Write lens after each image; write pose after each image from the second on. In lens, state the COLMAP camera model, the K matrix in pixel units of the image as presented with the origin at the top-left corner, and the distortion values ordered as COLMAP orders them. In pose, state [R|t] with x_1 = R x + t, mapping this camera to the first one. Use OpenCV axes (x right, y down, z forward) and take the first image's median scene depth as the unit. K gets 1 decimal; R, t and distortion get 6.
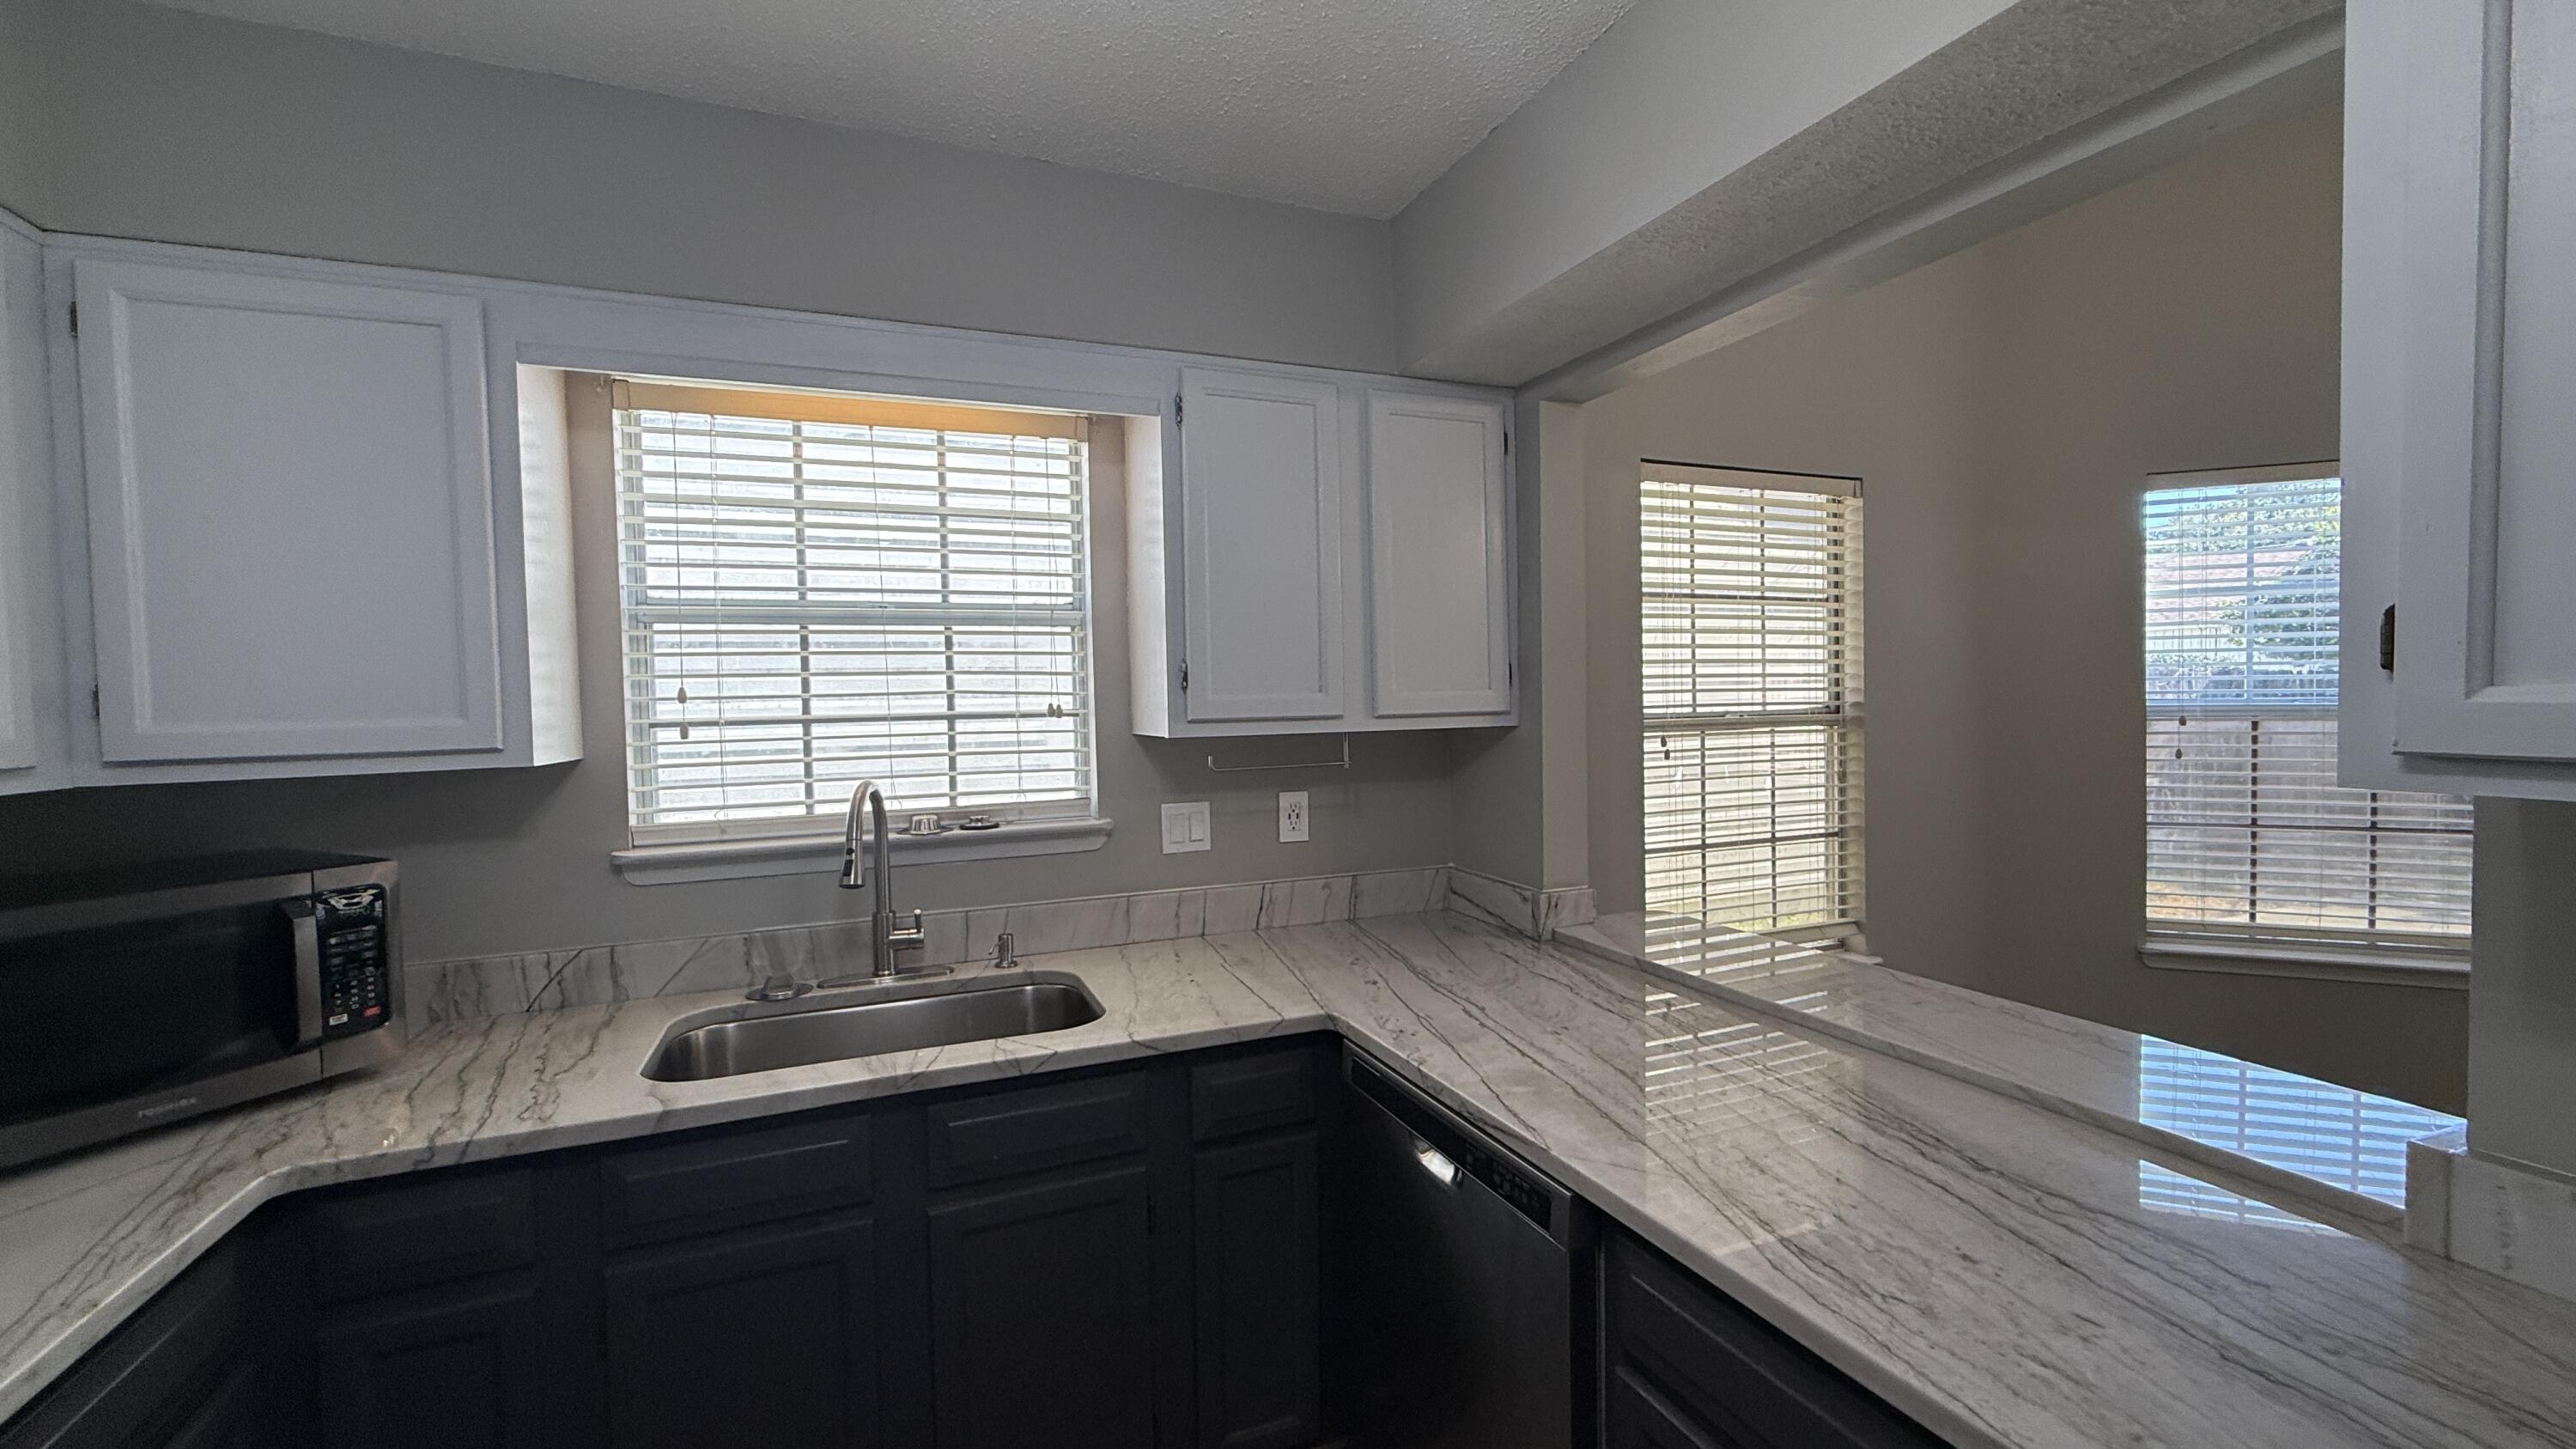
lens RADIAL K [[1017.3, 0, 1268.8], [0, 1017.3, 737.6], [0, 0, 1]] dist [-0.002636, 0.000238]
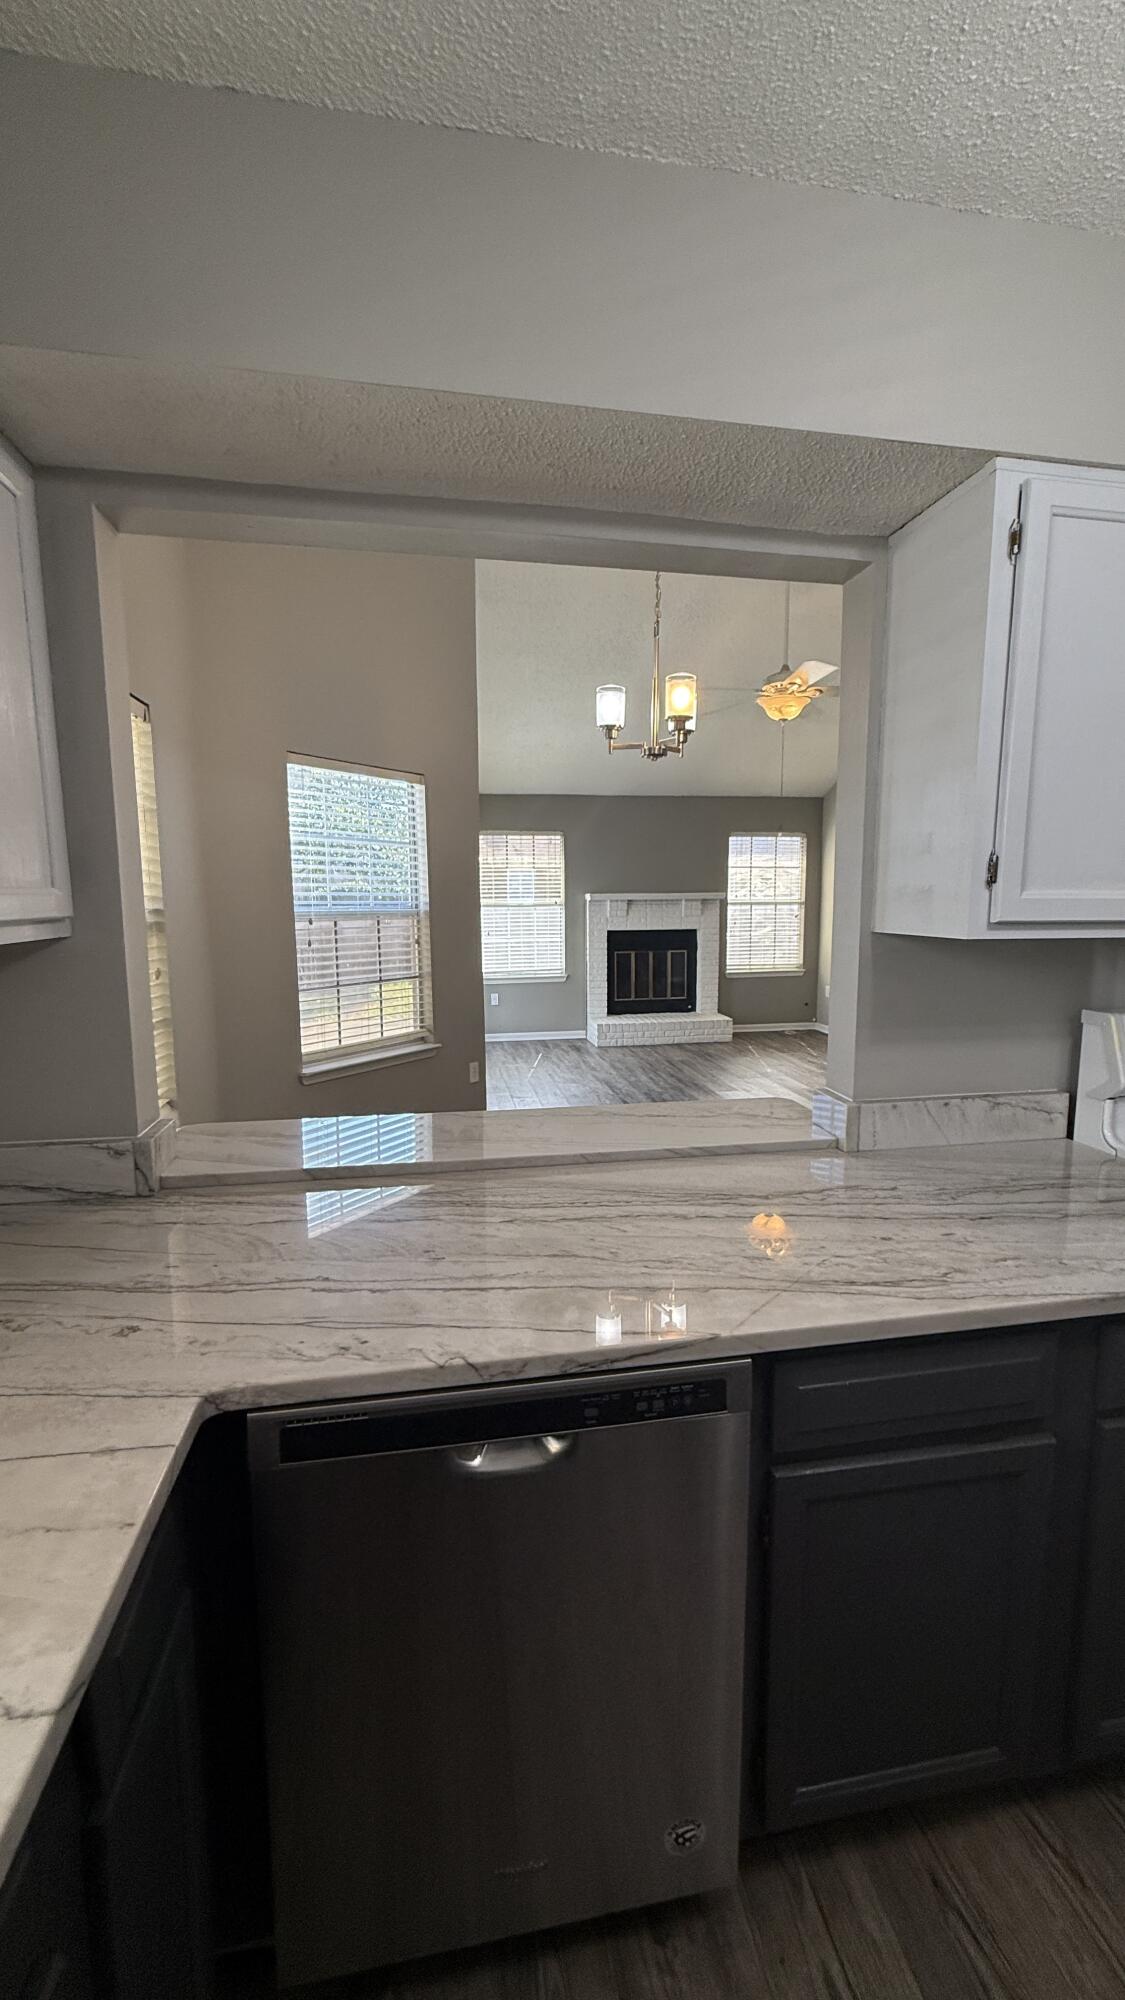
lens RADIAL K [[789.7, 0, 578.7], [0, 789.7, 1001.0], [0, 0, 1]] dist [-0.002636, 0.000238]
pose [[0.214736, -0.113573, 0.970046, -0.203140], [0.041440, 0.993381, 0.107131, -0.009255], [-0.975793, 0.017194, 0.218021, 0.396185]]
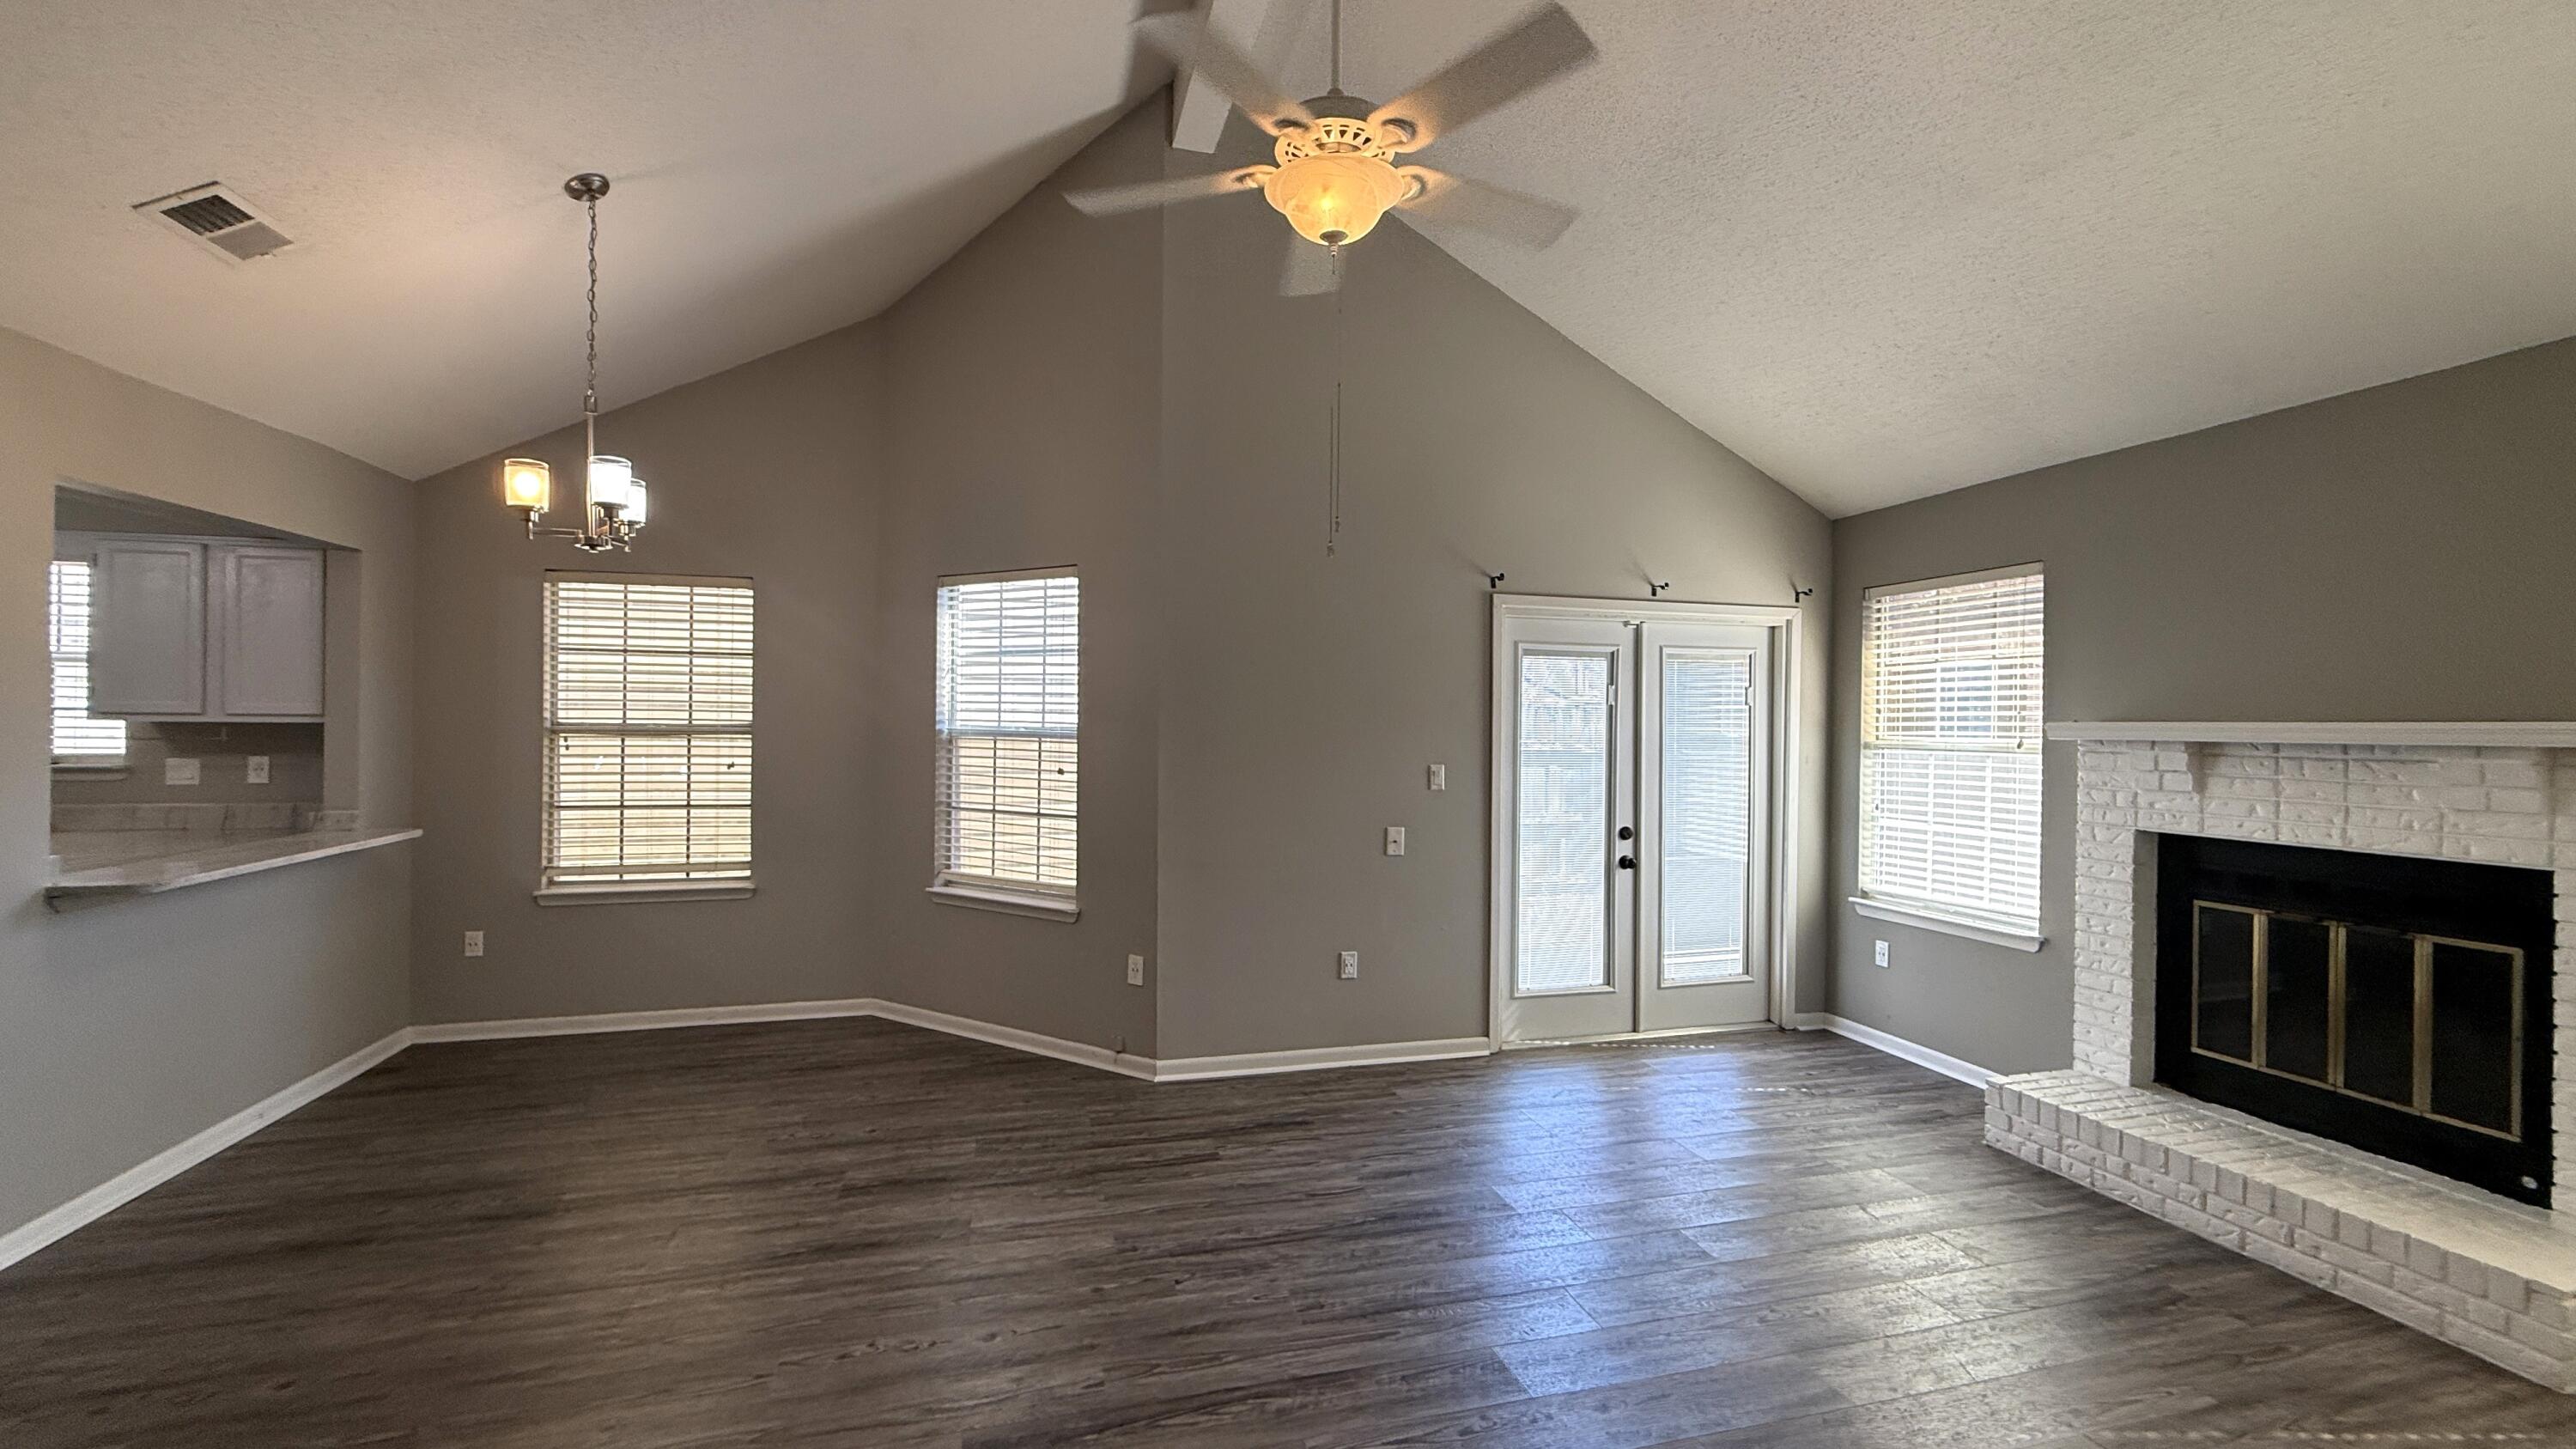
lens RADIAL K [[1017.3, 0, 1287.8], [0, 1017.3, 739.0], [0, 0, 1]] dist [-0.002636, 0.000238]
pose [[0.990048, 0.030675, -0.137345, 1.846407], [-0.033849, 0.999210, -0.020835, -0.002495], [0.136598, 0.025277, 0.990304, -0.499899]]
